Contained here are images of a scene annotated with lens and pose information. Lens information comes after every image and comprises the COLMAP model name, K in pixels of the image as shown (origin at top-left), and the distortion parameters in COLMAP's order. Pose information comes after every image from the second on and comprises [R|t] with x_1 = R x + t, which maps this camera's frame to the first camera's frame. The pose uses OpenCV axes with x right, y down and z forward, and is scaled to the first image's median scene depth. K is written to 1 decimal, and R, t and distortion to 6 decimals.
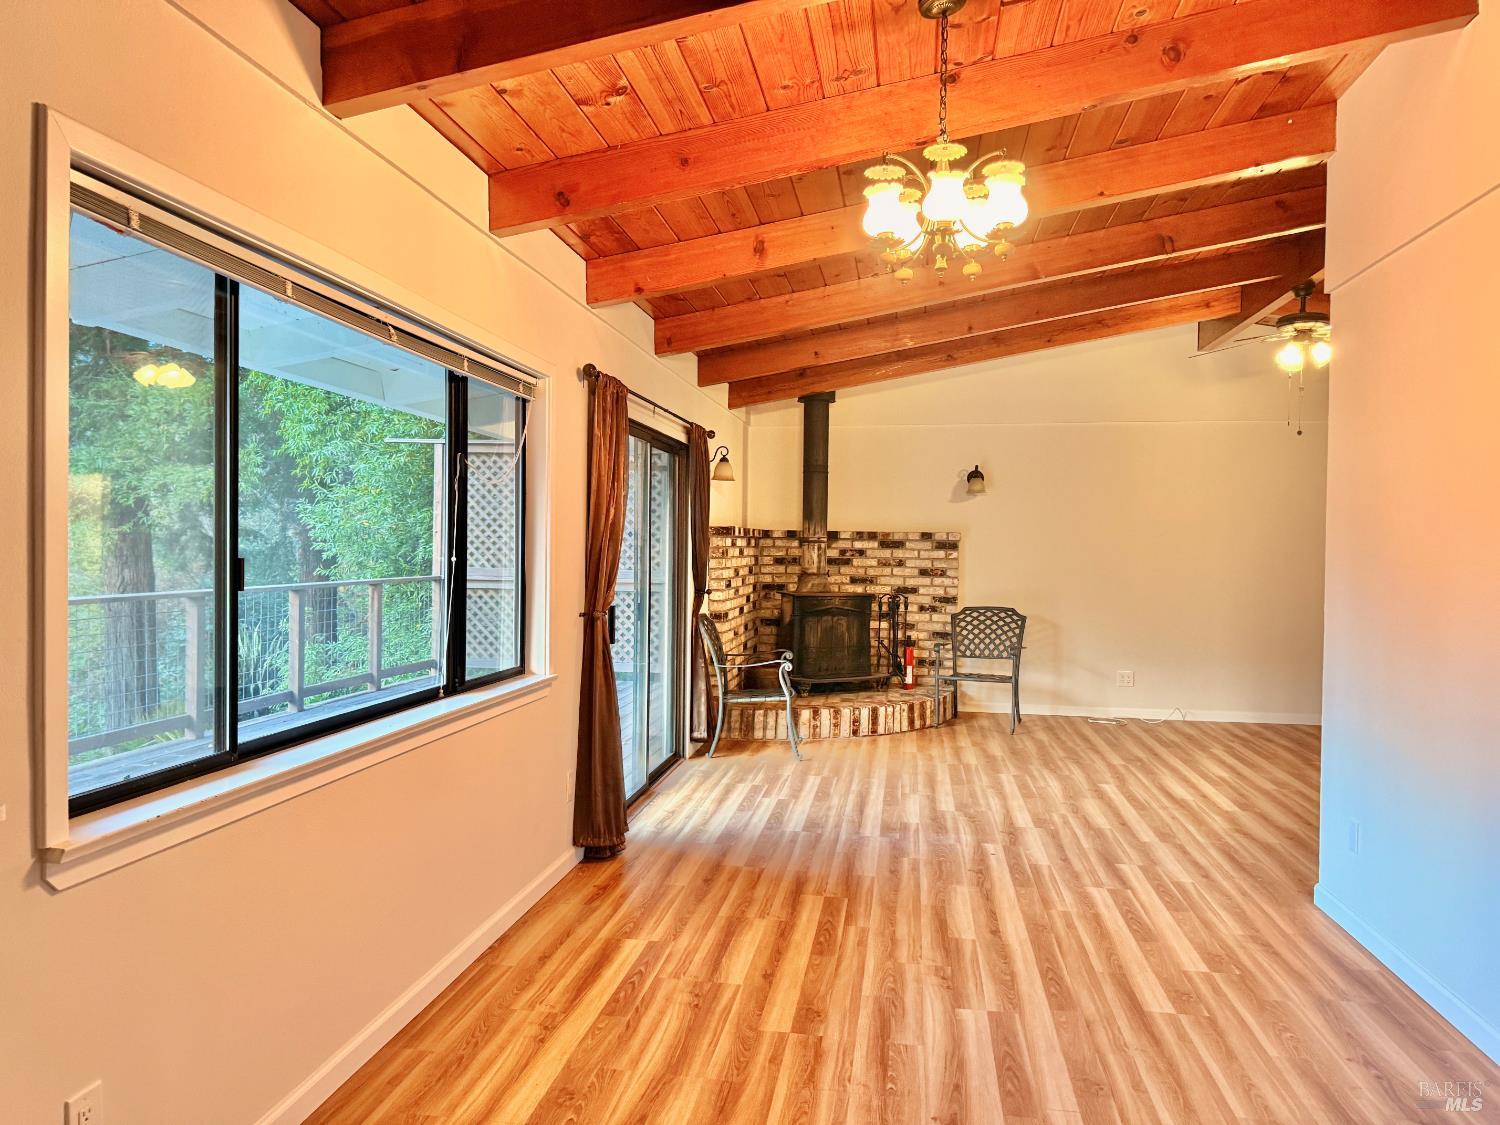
lens RADIAL K [[1072.8, 0, 739.2], [0, 1072.8, 553.1], [0, 0, 1]] dist [0.011176, -0.024271]
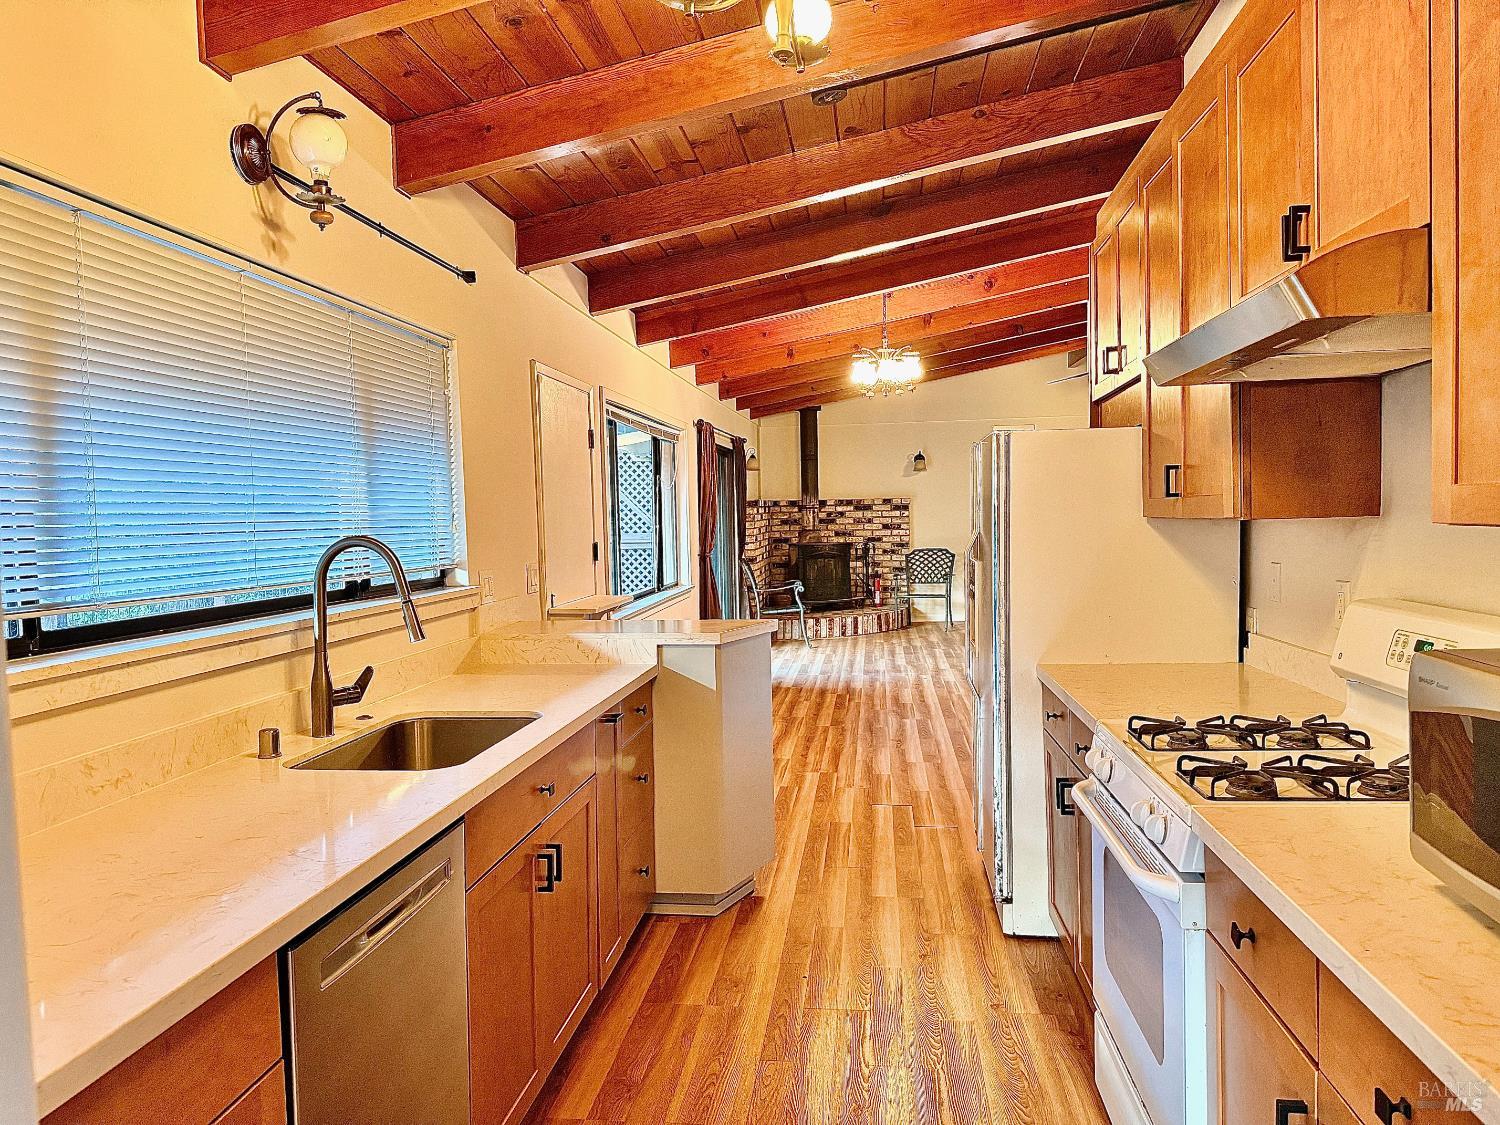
lens RADIAL K [[1072.8, 0, 754.0], [0, 1072.8, 569.5], [0, 0, 1]] dist [0.011176, -0.024271]
pose [[0.998422, -0.035984, 0.043123, -0.072096], [0.033718, 0.998069, 0.052176, -0.005910], [-0.044917, -0.050640, 0.997706, -0.453359]]
